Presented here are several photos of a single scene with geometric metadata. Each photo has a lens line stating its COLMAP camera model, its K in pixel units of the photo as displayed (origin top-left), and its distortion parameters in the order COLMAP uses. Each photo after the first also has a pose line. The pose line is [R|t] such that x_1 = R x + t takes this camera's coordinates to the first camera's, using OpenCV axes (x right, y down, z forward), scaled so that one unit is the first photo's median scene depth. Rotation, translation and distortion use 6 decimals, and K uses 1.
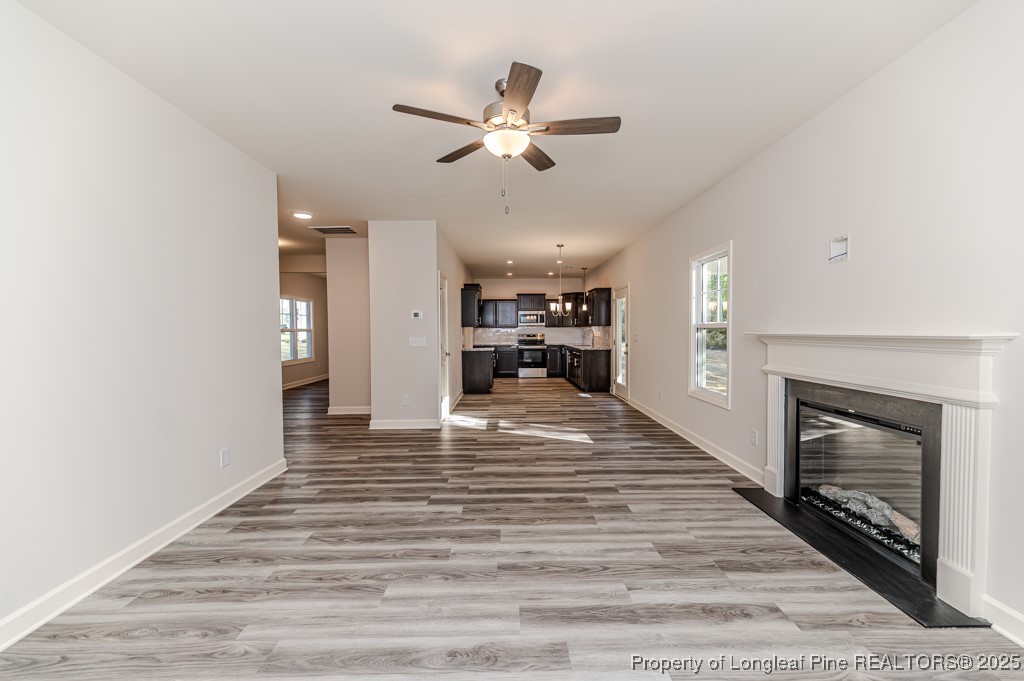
lens RADIAL K [[409.3, 0, 512.7], [0, 409.3, 333.0], [0, 0, 1]] dist [0.015450, -0.002916]
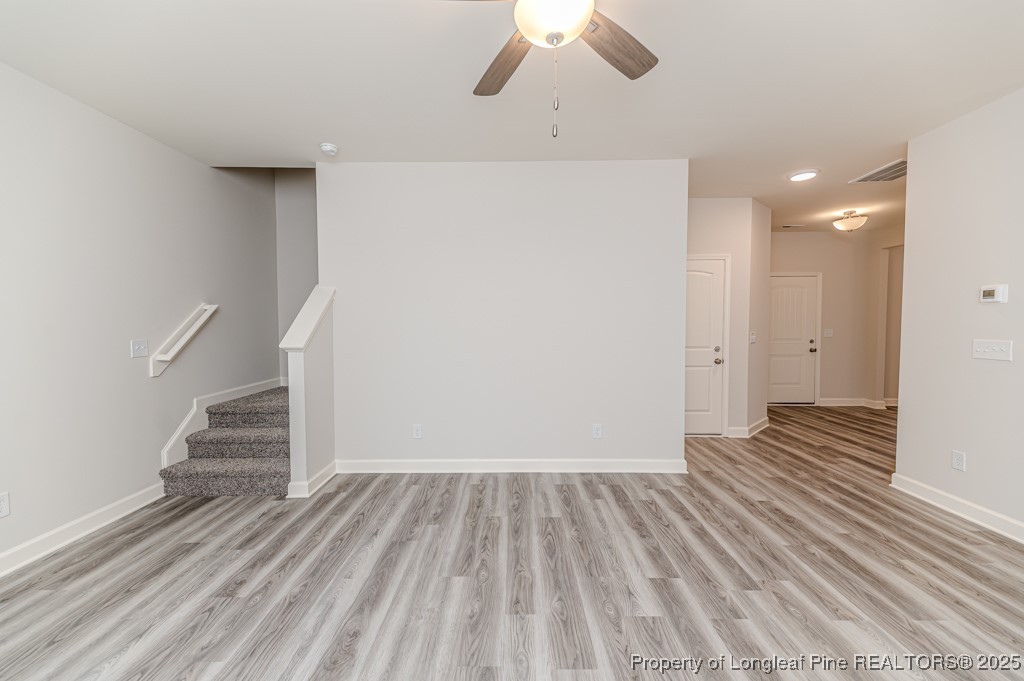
lens RADIAL K [[409.3, 0, 512.8], [0, 409.3, 332.0], [0, 0, 1]] dist [0.015450, -0.002916]
pose [[-0.031835, 0.030165, -0.999038, 0.467676], [-0.005016, 0.999527, 0.030340, -0.018109], [0.999481, 0.005977, -0.031668, 0.762282]]
